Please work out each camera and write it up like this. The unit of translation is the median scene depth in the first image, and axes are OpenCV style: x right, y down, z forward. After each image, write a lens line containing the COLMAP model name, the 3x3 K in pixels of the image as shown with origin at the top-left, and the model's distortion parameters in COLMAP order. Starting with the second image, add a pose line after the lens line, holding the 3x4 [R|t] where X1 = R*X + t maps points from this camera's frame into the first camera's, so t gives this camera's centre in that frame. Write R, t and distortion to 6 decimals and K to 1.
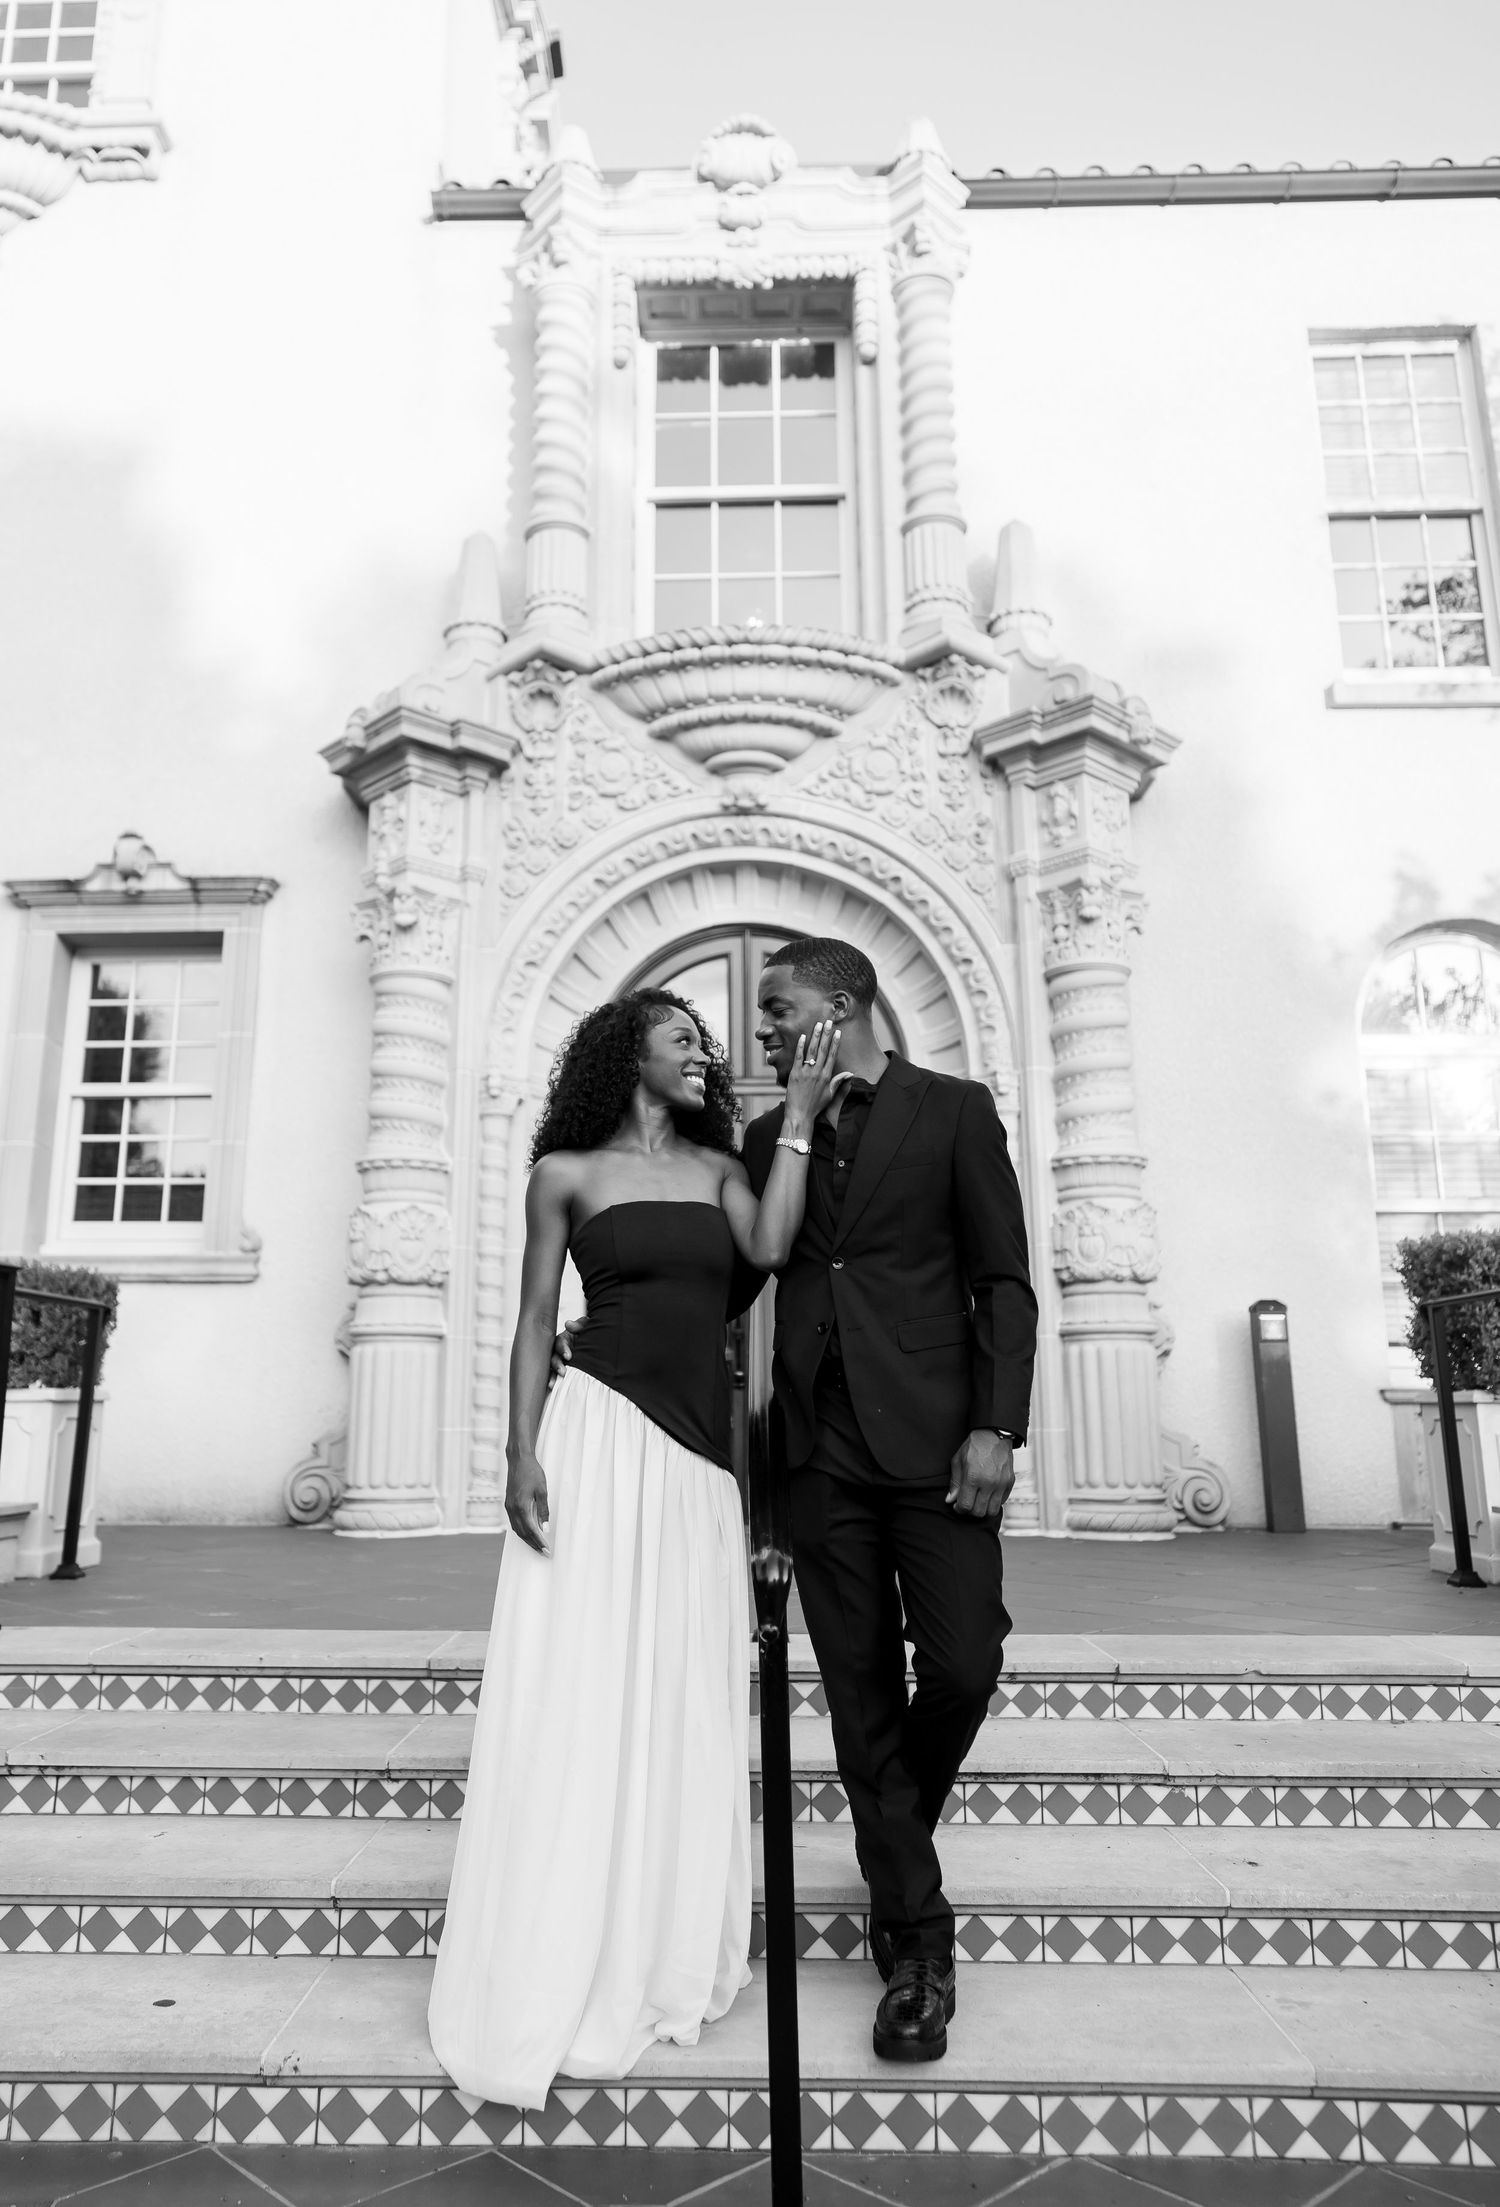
lens RADIAL K [[1595.2, 0, 707.4], [0, 1595.2, 1009.4], [0, 0, 1]] dist [-0.035123, 0.046619]
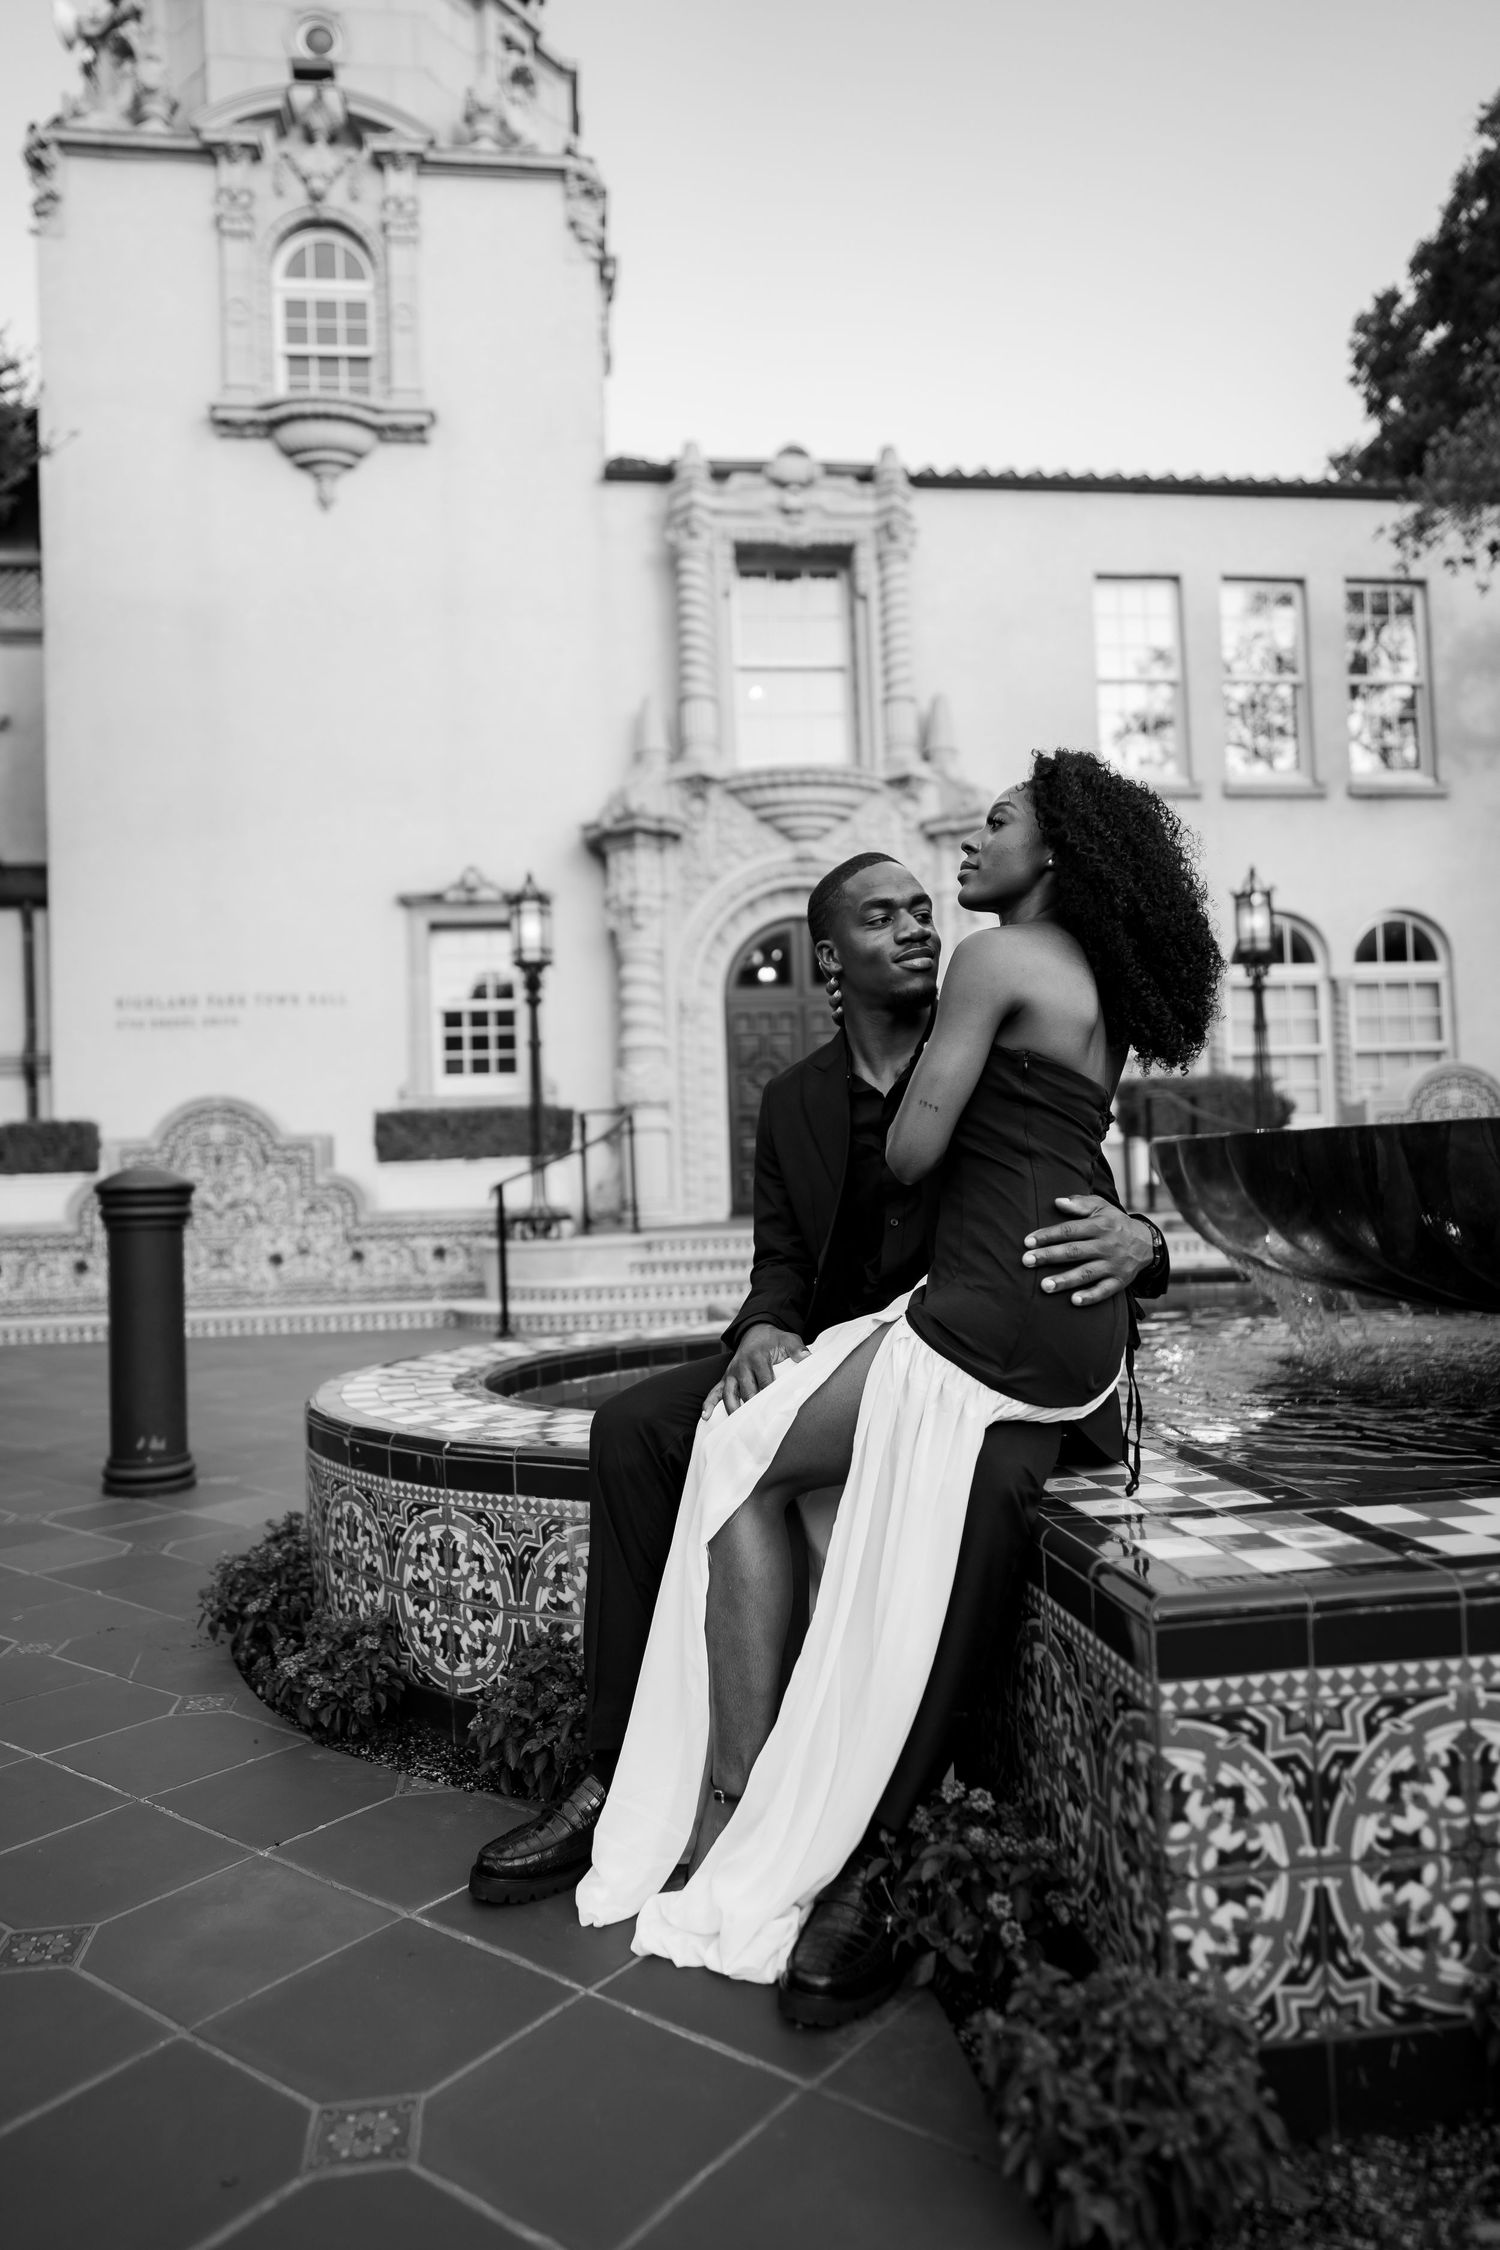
lens RADIAL K [[1462.2, 0, 750.0], [0, 1462.2, 1125.0], [0, 0, 1]] dist [-0.035984, 0.048282]
pose [[0.987117, -0.032576, 0.156652, -0.335494], [-0.002152, 0.976264, 0.216574, -0.196607], [-0.159989, -0.214121, 0.963616, -0.779912]]
